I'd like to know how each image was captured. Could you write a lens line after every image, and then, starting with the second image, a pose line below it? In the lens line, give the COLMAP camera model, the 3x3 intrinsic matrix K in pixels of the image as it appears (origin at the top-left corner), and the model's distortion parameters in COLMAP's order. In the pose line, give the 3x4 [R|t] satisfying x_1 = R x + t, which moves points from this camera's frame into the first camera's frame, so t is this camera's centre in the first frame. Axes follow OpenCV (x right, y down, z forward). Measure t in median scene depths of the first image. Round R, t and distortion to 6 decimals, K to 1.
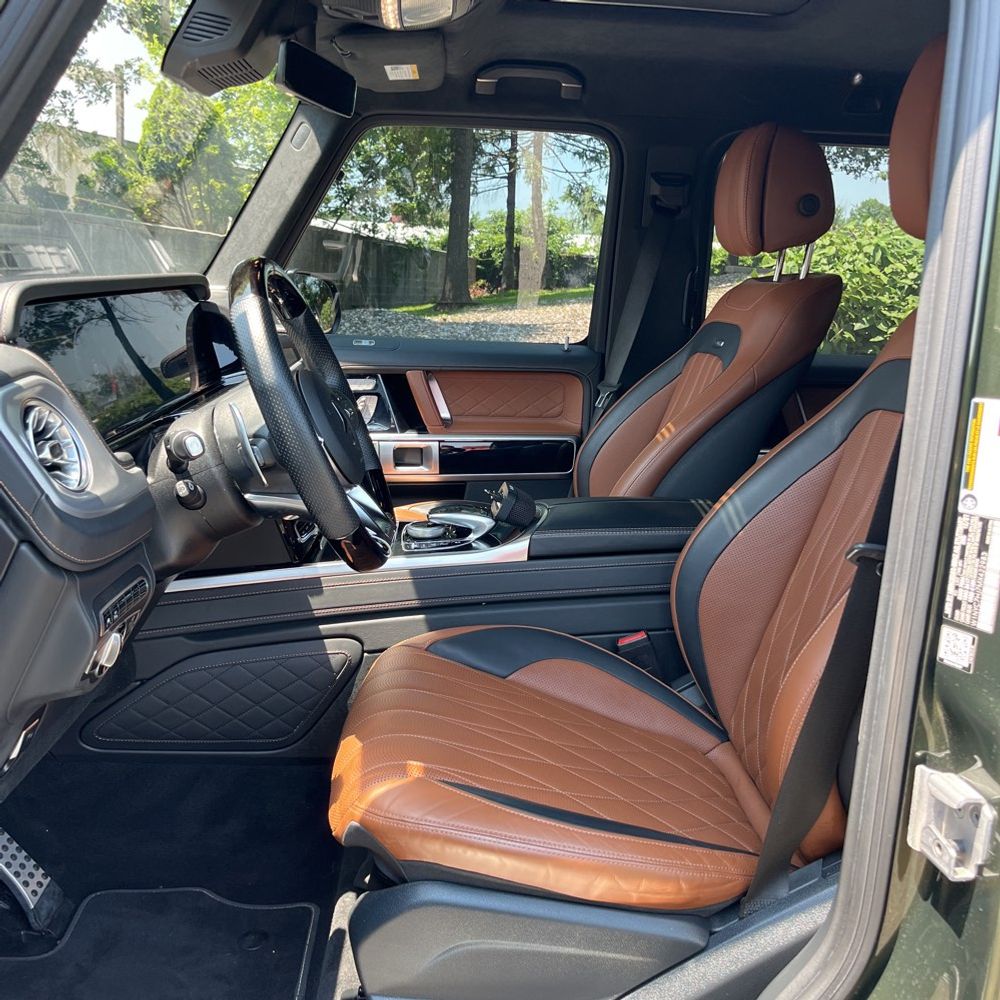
lens RADIAL K [[1010.0, 0, 503.2], [0, 1010.0, 515.6], [0, 0, 1]] dist [-0.001378, -0.000948]
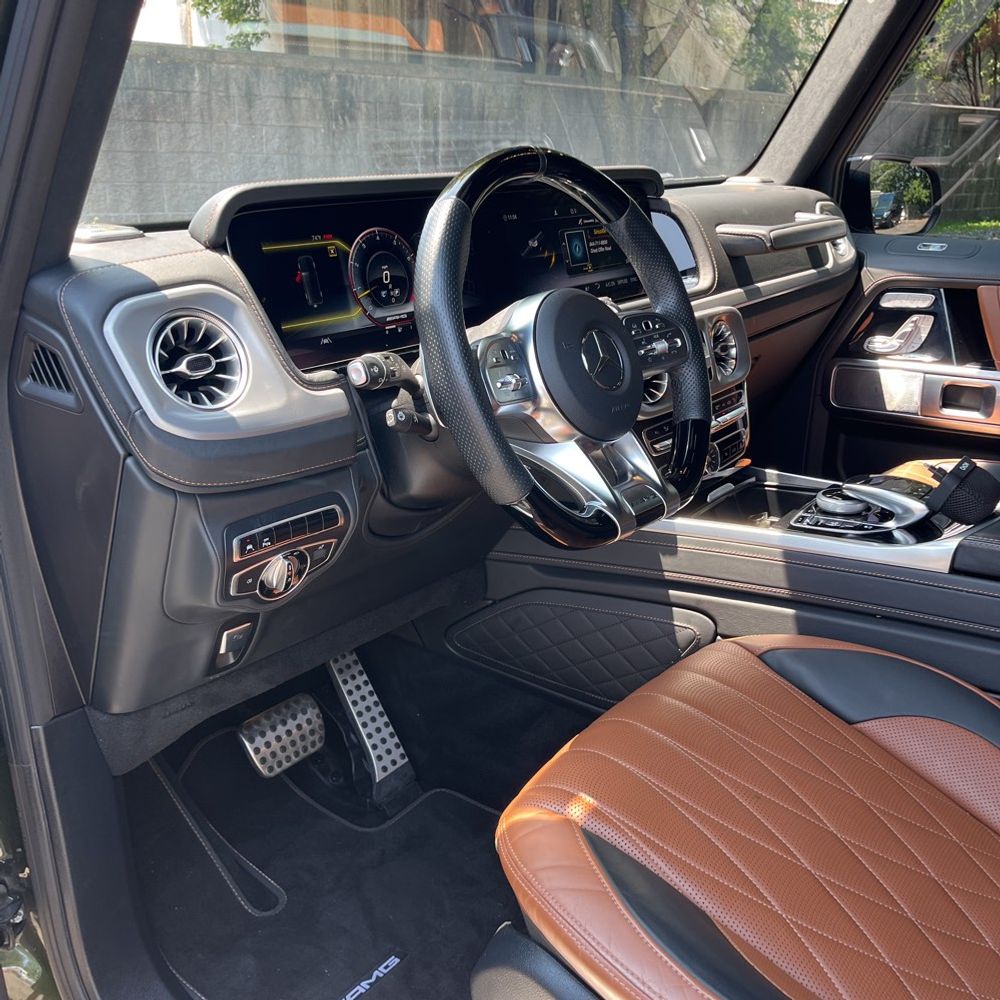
lens RADIAL K [[1001.7, 0, 486.1], [0, 1001.7, 498.9], [0, 0, 1]] dist [0.029565, -0.005316]
pose [[0.748450, 0.190118, -0.635357, 0.219481], [-0.132991, 0.981595, 0.137059, -0.060380], [0.649720, -0.018085, 0.759958, 0.255863]]
